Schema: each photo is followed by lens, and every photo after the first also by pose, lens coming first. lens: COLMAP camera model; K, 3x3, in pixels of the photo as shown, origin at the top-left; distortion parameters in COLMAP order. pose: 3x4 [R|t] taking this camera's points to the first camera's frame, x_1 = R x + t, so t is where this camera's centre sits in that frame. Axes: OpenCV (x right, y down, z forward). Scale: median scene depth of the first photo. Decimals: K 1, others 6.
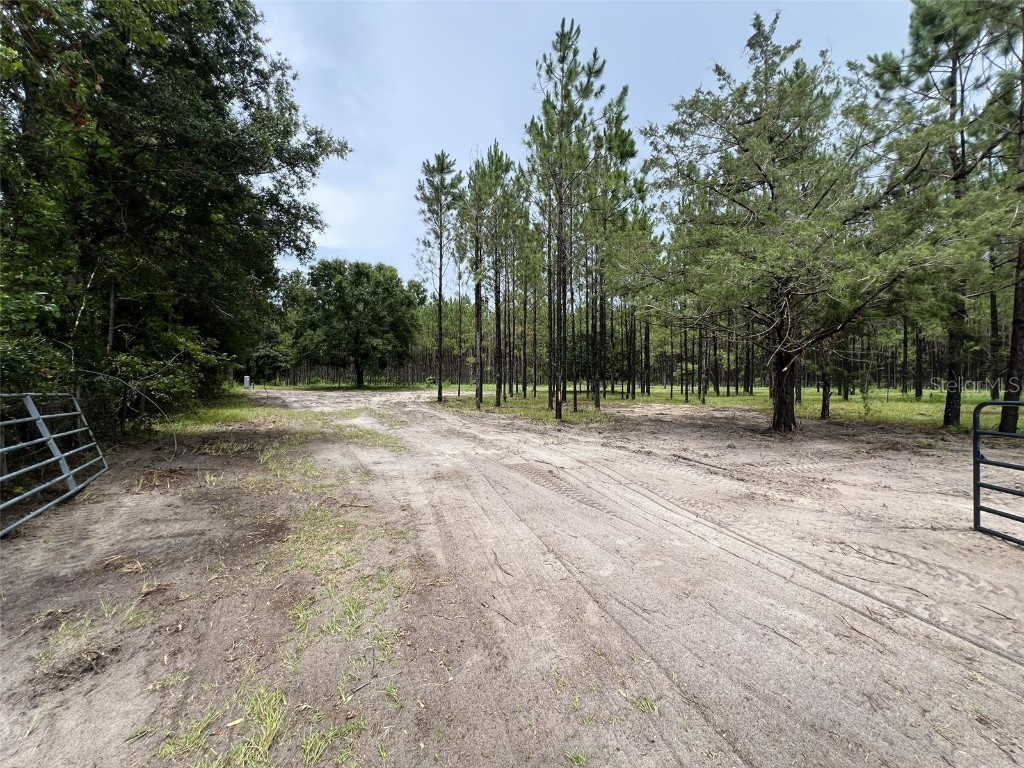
lens RADIAL K [[411.4, 0, 511.9], [0, 411.4, 384.6], [0, 0, 1]] dist [-0.001050, 0.000029]
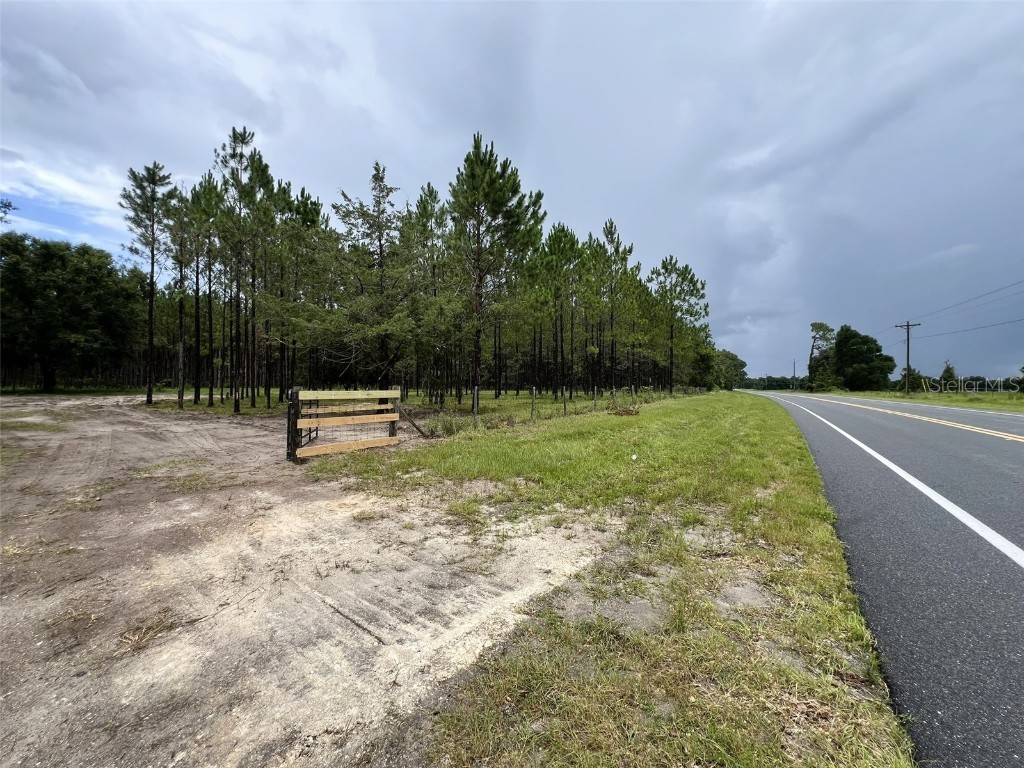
lens RADIAL K [[412.5, 0, 512.2], [0, 412.5, 385.2], [0, 0, 1]] dist [0.003557, -0.000293]
pose [[0.890193, 0.006738, 0.455534, 0.159300], [-0.003486, 0.999962, -0.007980, -0.002916], [-0.455571, 0.005516, 0.890183, -0.329546]]
